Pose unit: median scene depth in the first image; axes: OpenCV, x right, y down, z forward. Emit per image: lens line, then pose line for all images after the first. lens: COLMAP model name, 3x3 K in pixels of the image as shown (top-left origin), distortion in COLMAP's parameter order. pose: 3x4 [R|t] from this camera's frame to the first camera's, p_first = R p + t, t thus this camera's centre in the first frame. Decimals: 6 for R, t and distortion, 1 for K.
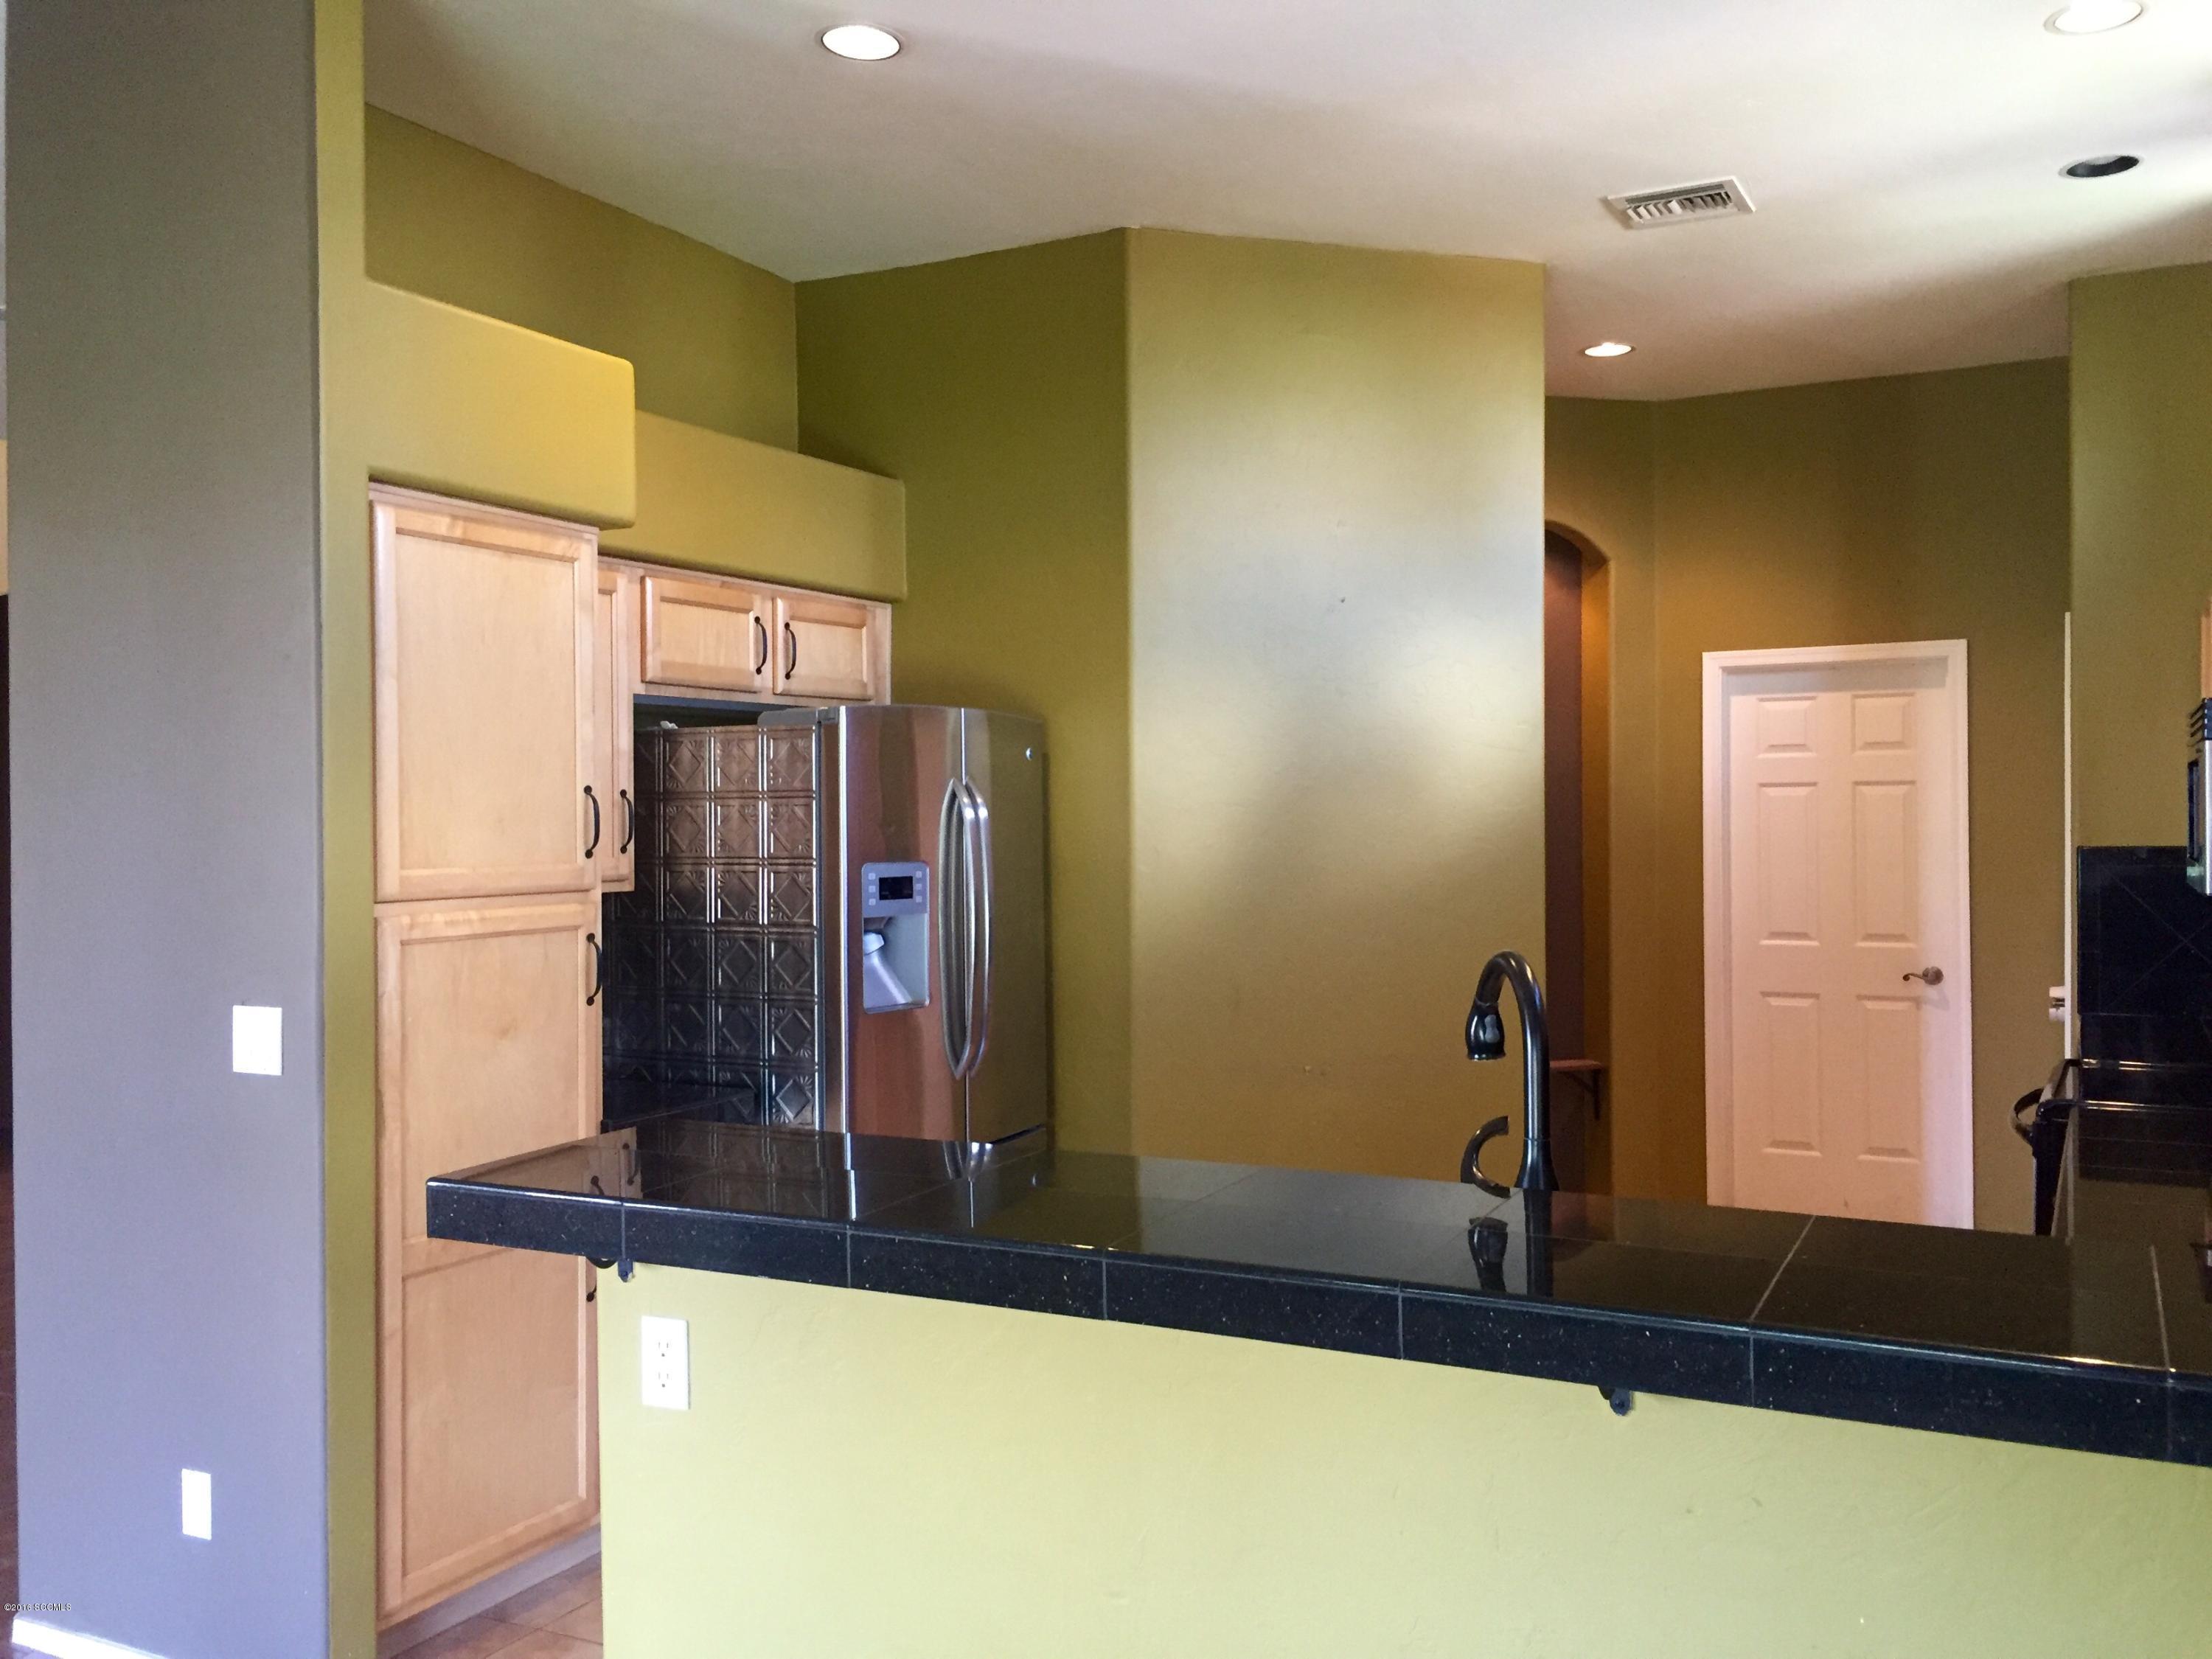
lens RADIAL K [[1905.2, 0, 1111.8], [0, 1905.2, 813.3], [0, 0, 1]] dist [0.062149, -0.094180]
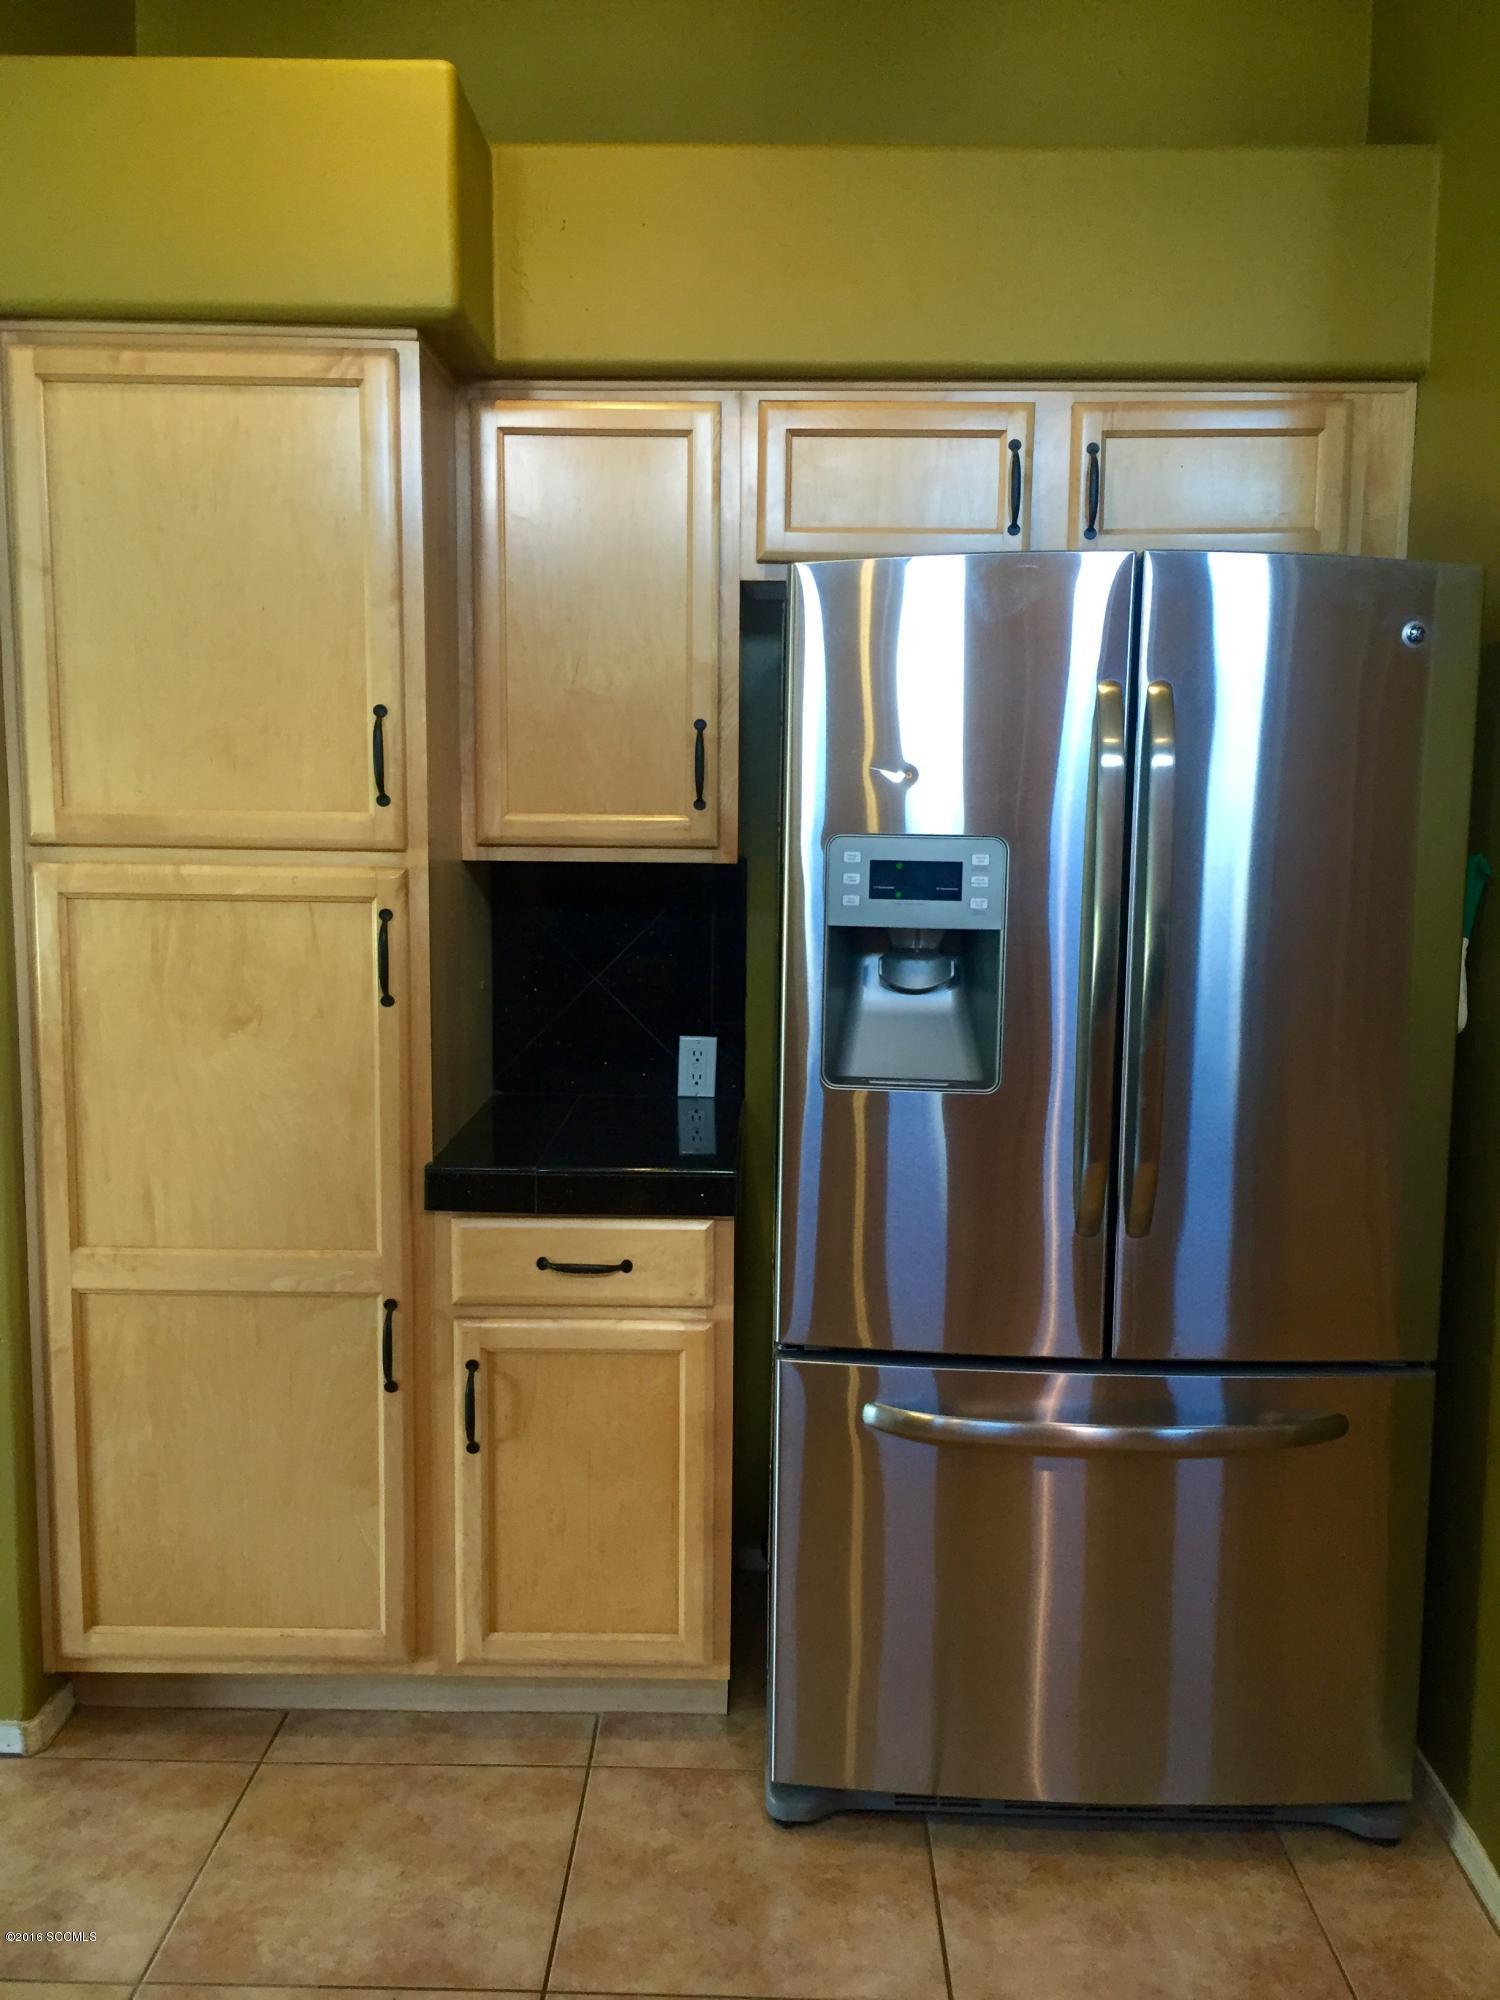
lens RADIAL K [[1719.8, 0, 738.0], [0, 1719.8, 1004.9], [0, 0, 1]] dist [0.069392, -0.107476]
pose [[0.438196, 0.120101, -0.890820, 0.331128], [-0.015684, 0.991904, 0.126014, 0.011870], [0.898743, -0.041247, 0.436532, 0.724112]]
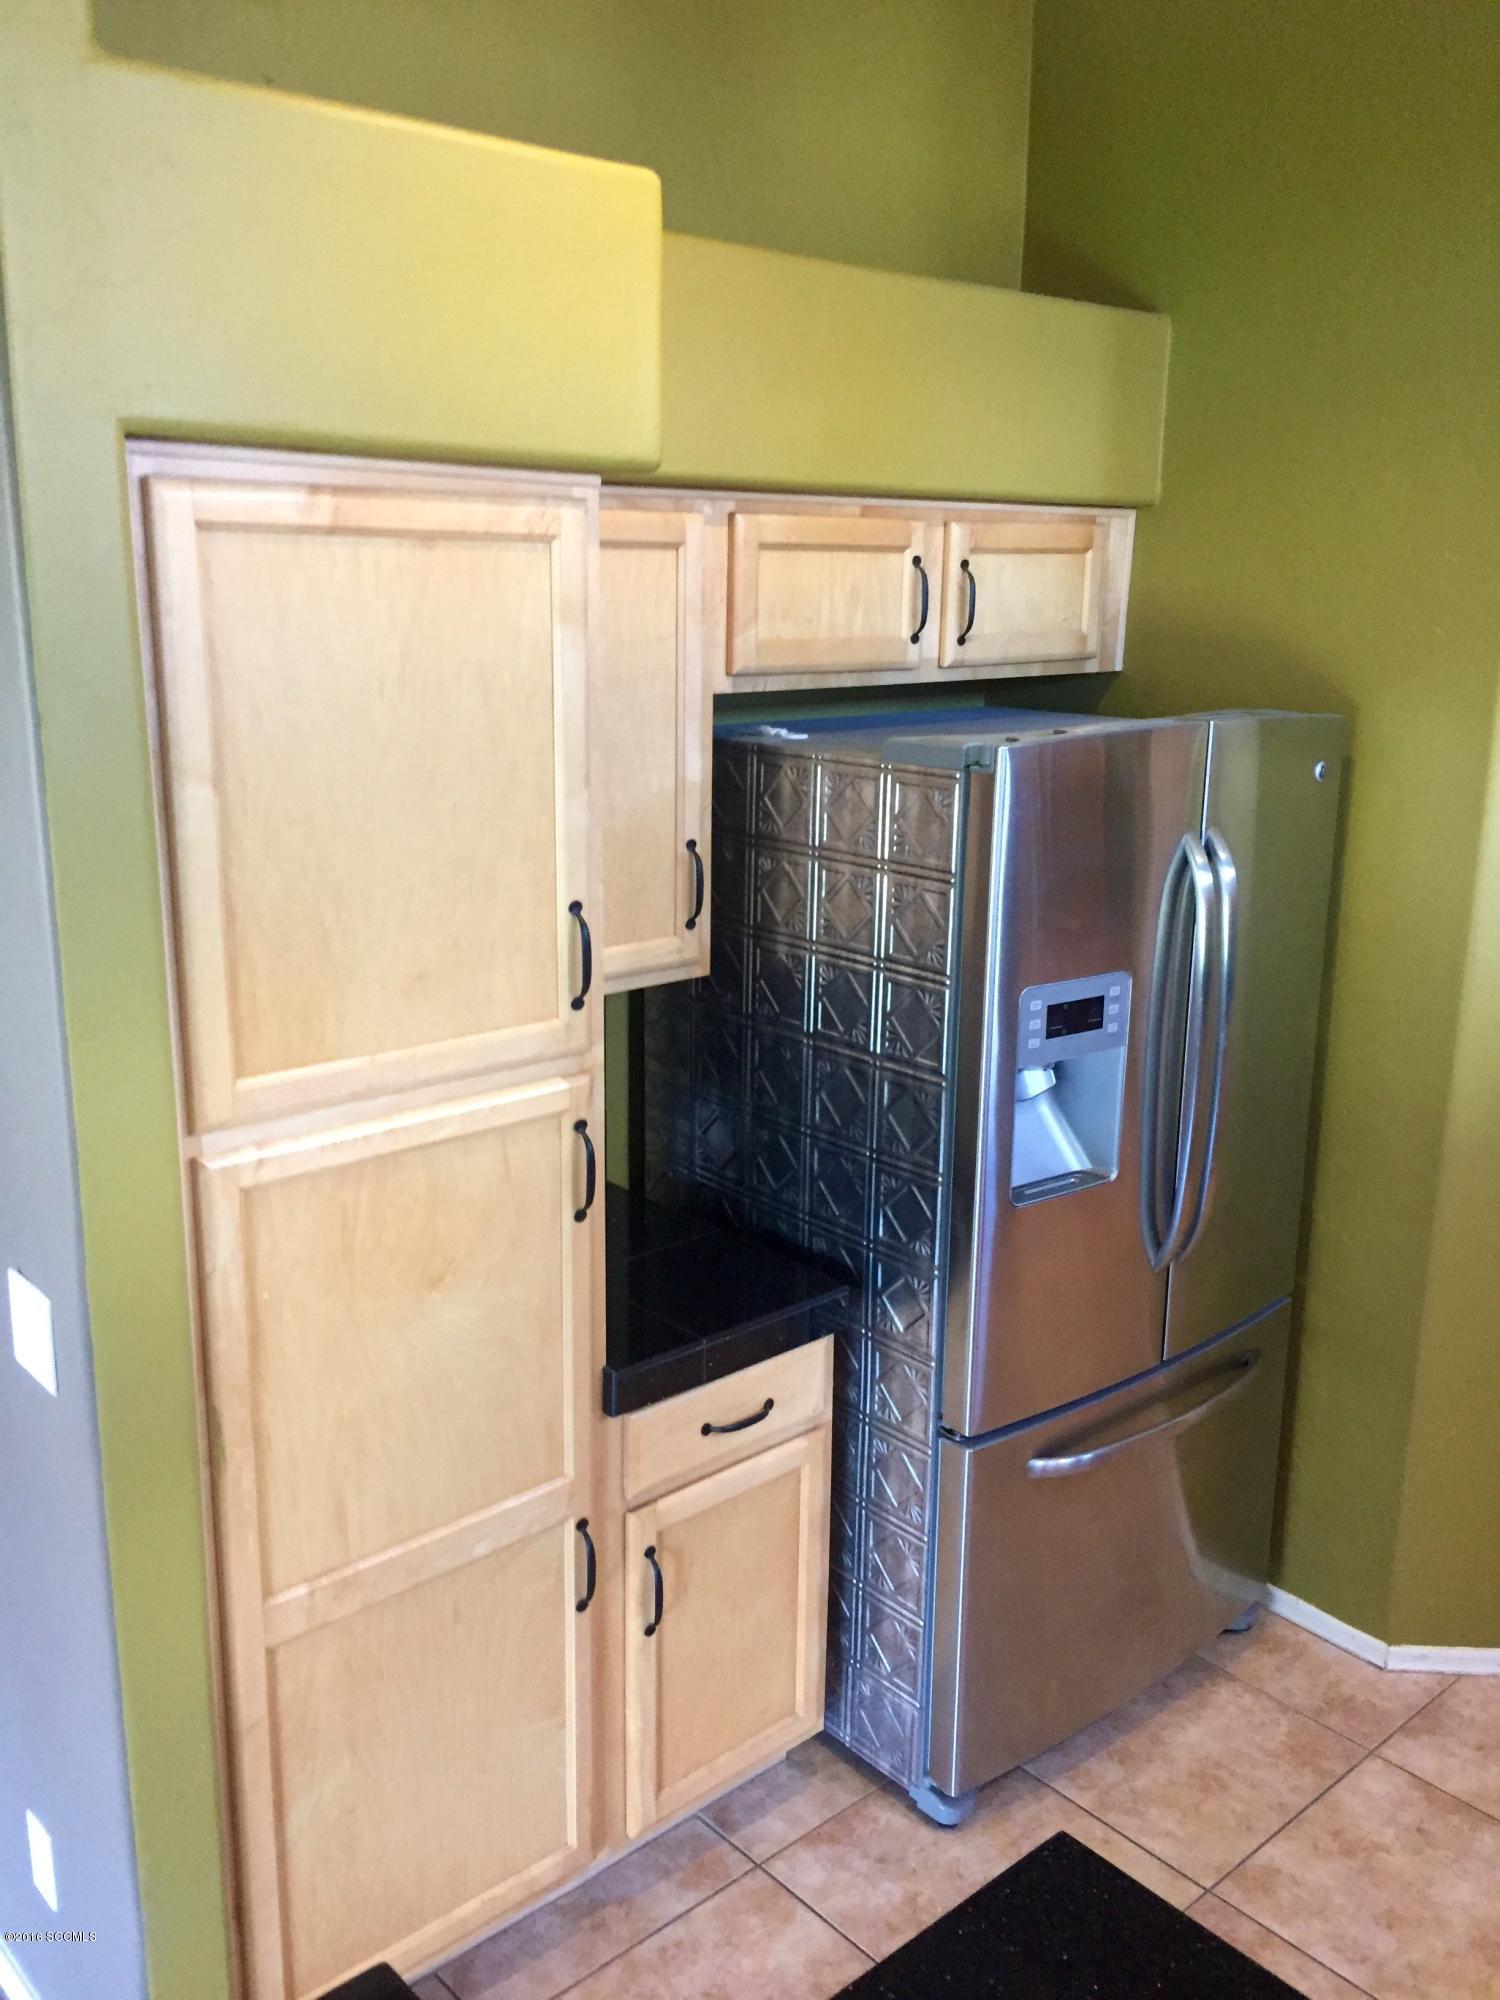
lens RADIAL K [[1722.6, 0, 750.0], [0, 1722.6, 1000.0], [0, 0, 1]] dist [0.062149, -0.094180]
pose [[0.933069, 0.109035, -0.342773, -0.015328], [-0.022512, 0.968783, 0.246888, -0.109975], [0.358992, -0.222647, 0.906396, 0.426151]]
